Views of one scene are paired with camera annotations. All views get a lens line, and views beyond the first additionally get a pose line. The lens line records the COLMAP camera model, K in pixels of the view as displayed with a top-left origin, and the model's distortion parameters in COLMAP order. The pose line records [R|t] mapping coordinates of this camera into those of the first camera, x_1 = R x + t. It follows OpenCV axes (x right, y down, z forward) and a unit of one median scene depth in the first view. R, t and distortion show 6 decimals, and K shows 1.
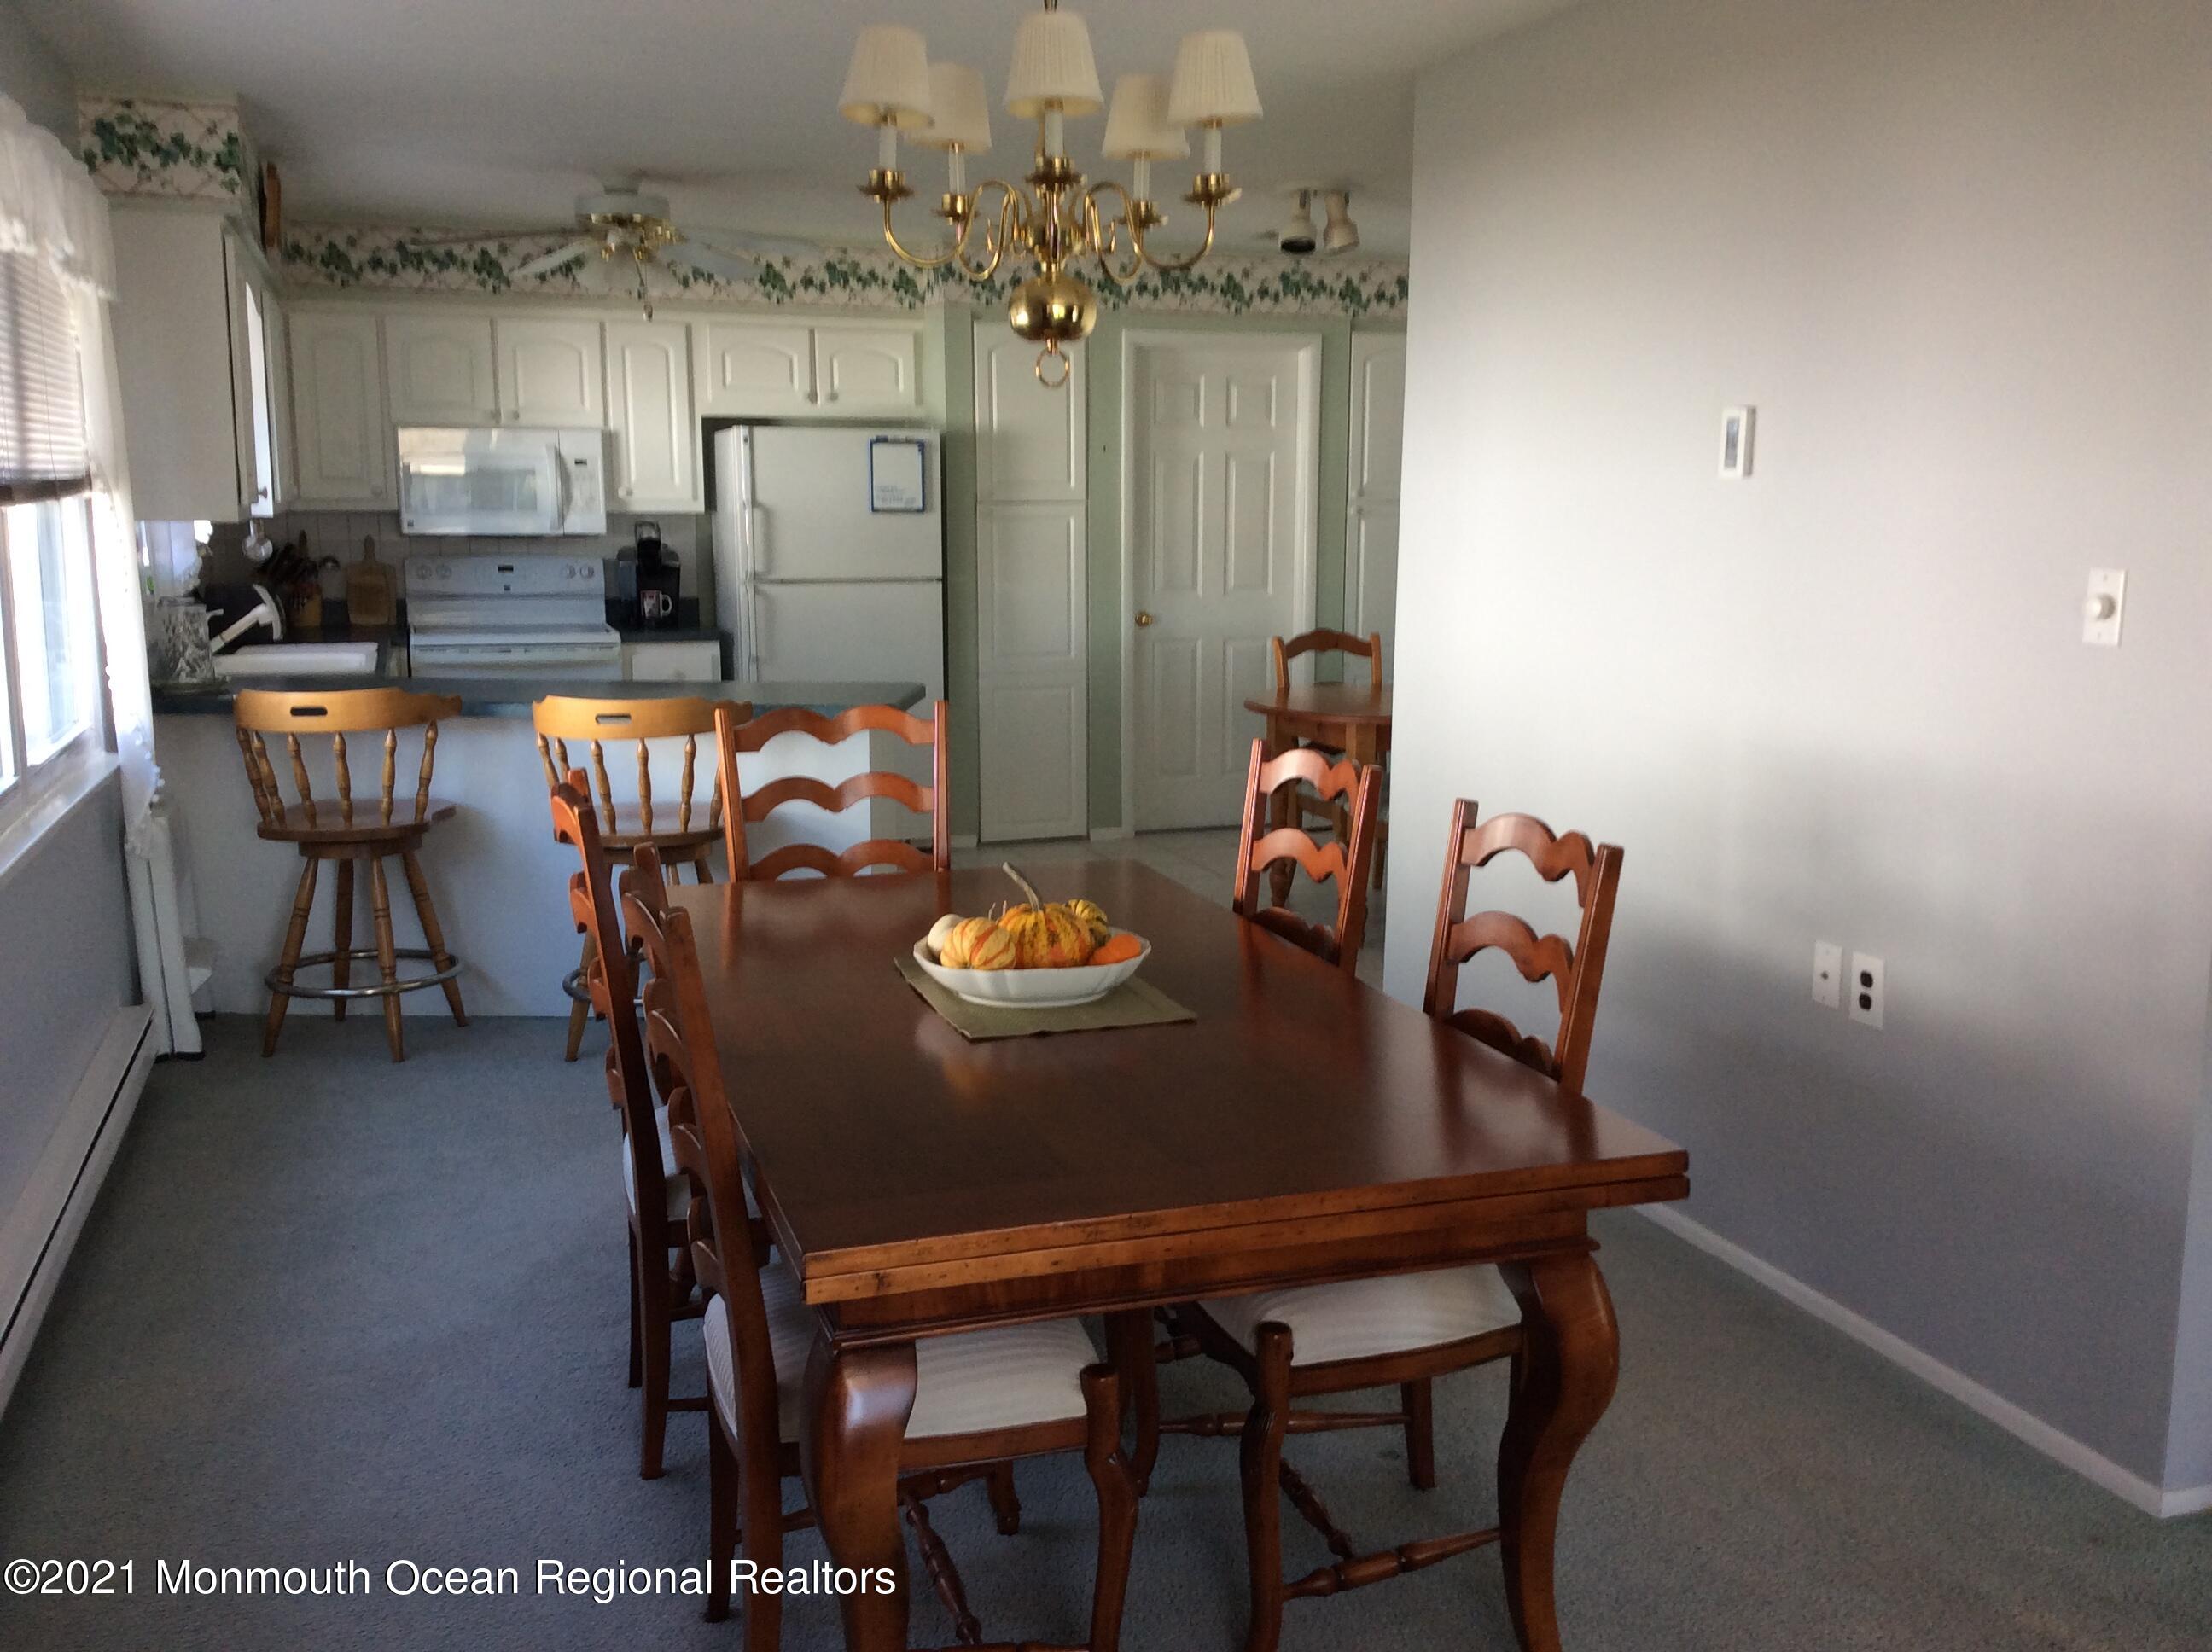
lens RADIAL K [[2032.4, 0, 1105.8], [0, 2032.4, 826.3], [0, 0, 1]] dist [0.038090, 0.000000]
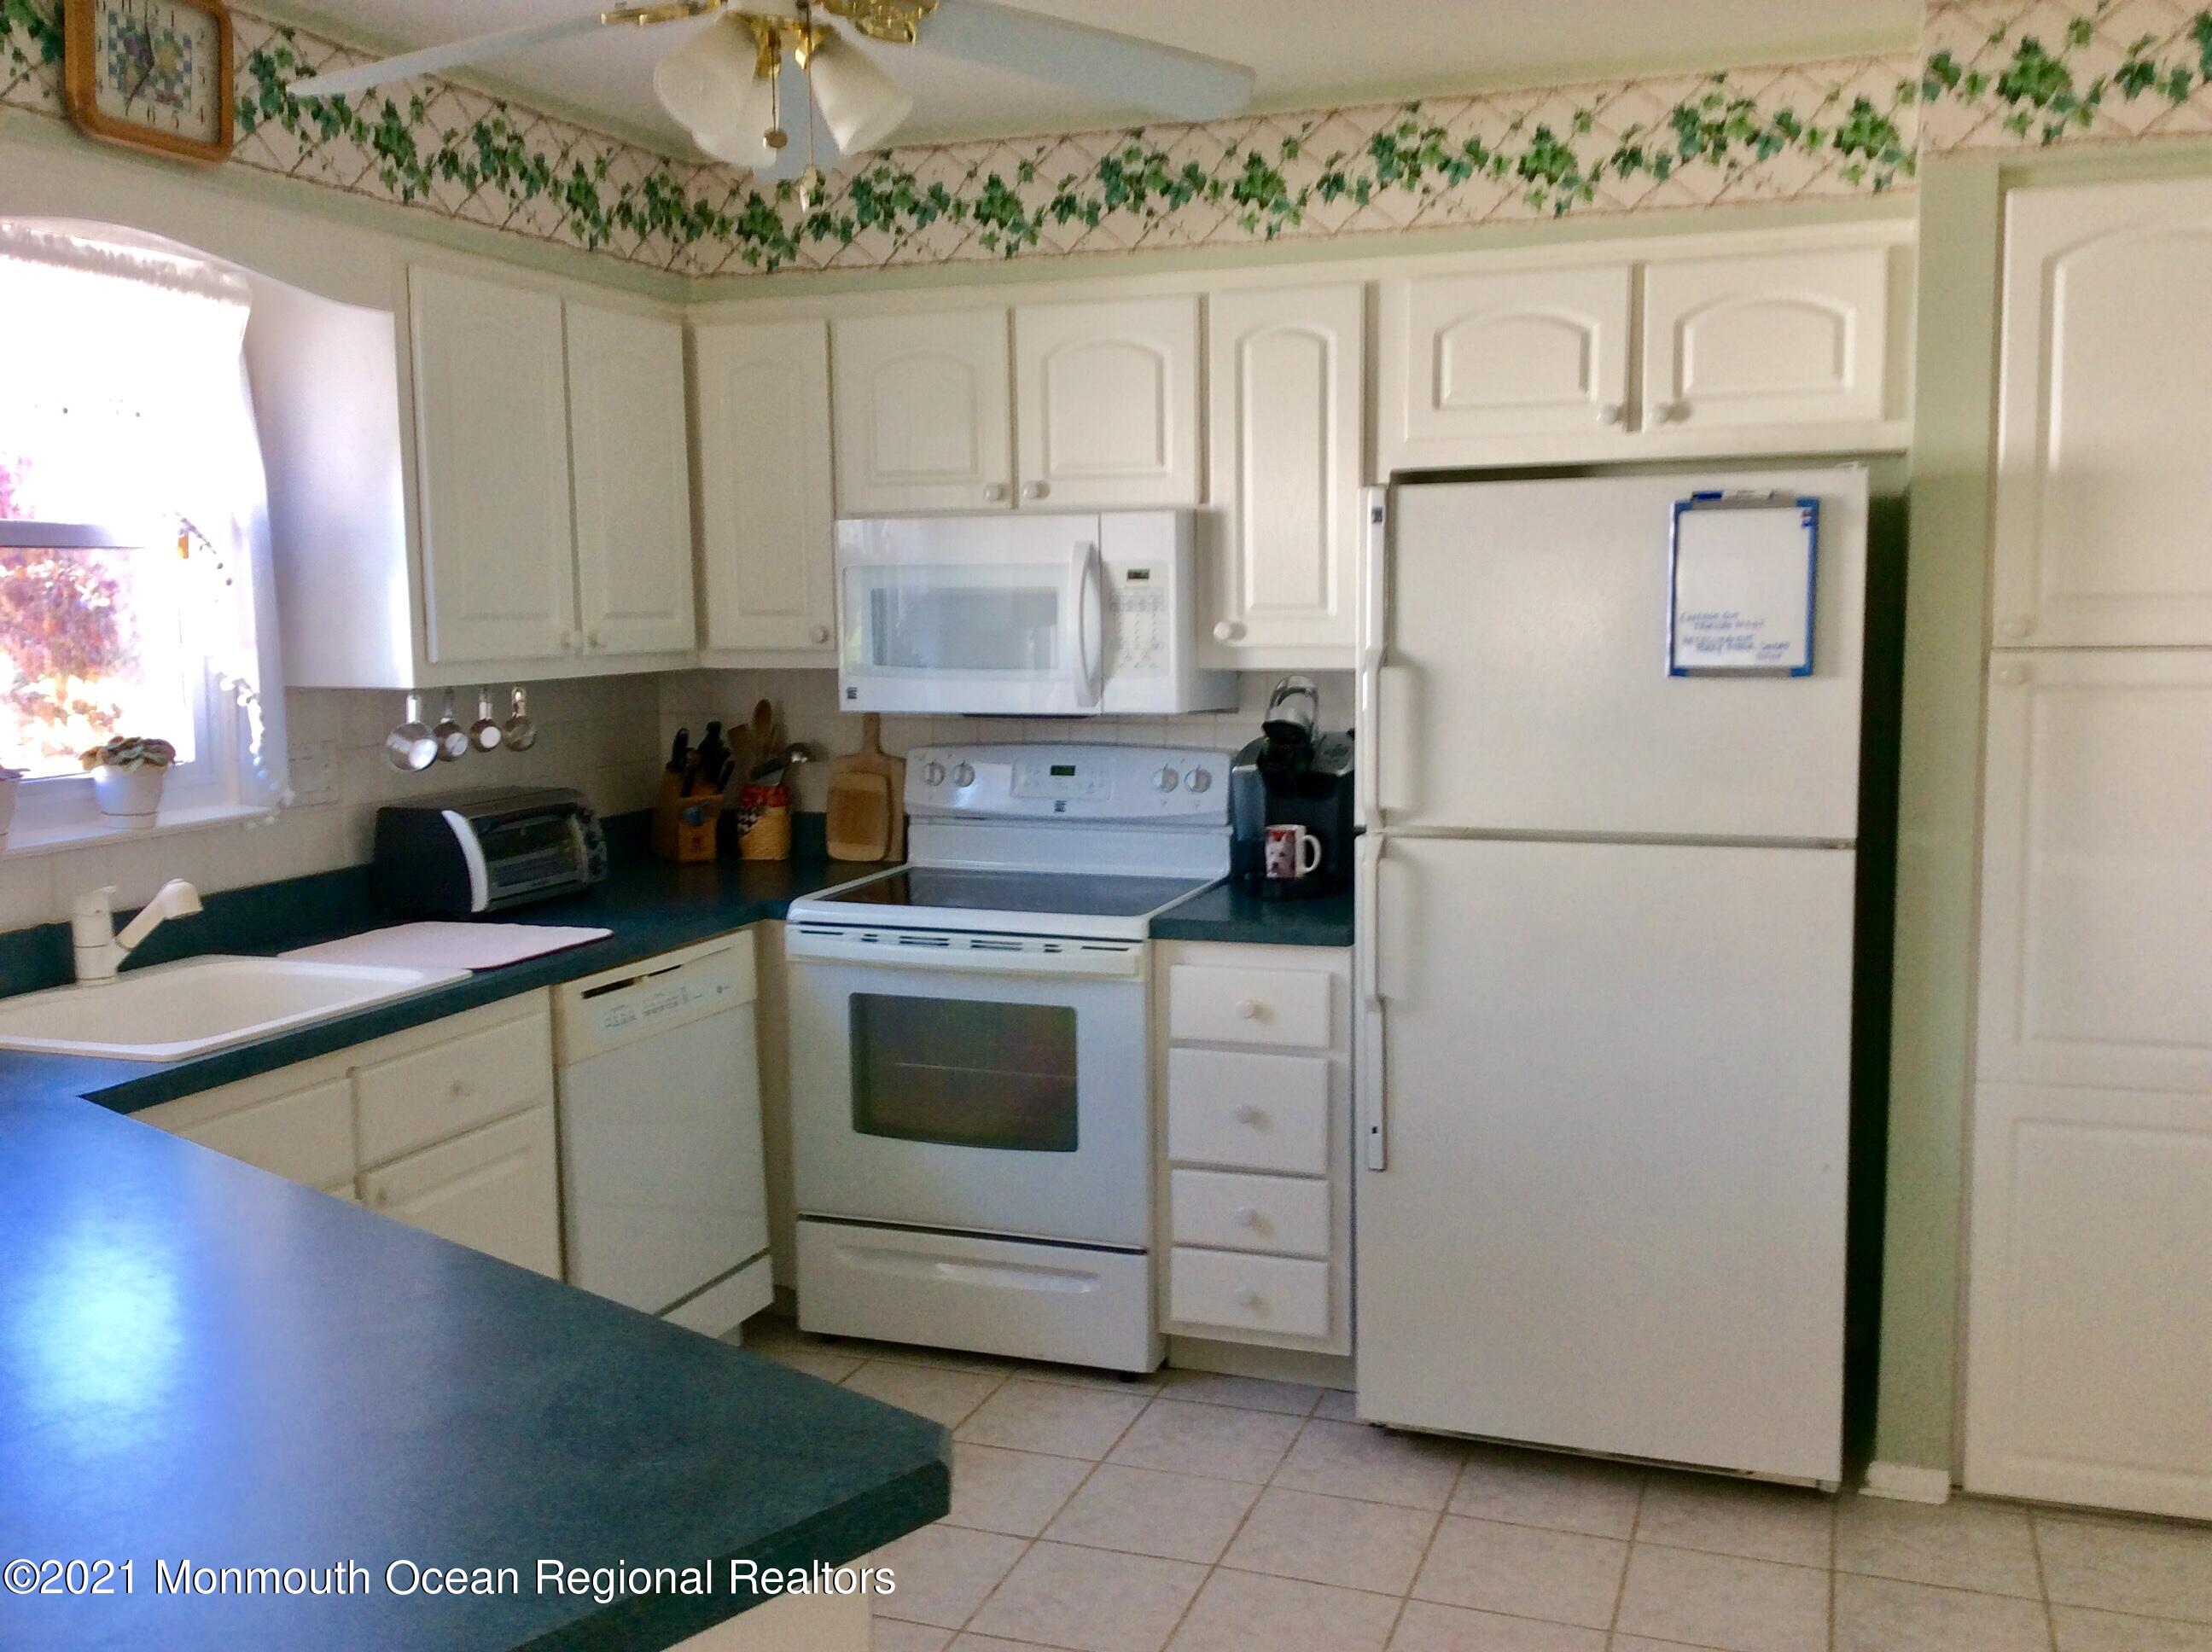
lens RADIAL K [[2031.2, 0, 1099.9], [0, 2031.2, 826.3], [0, 0, 1]] dist [0.025615, 0.000000]
pose [[0.756288, 0.058619, -0.651608, 0.068062], [-0.086903, 0.996153, -0.011249, -0.107636], [0.648442, 0.065134, 0.758472, 0.604239]]
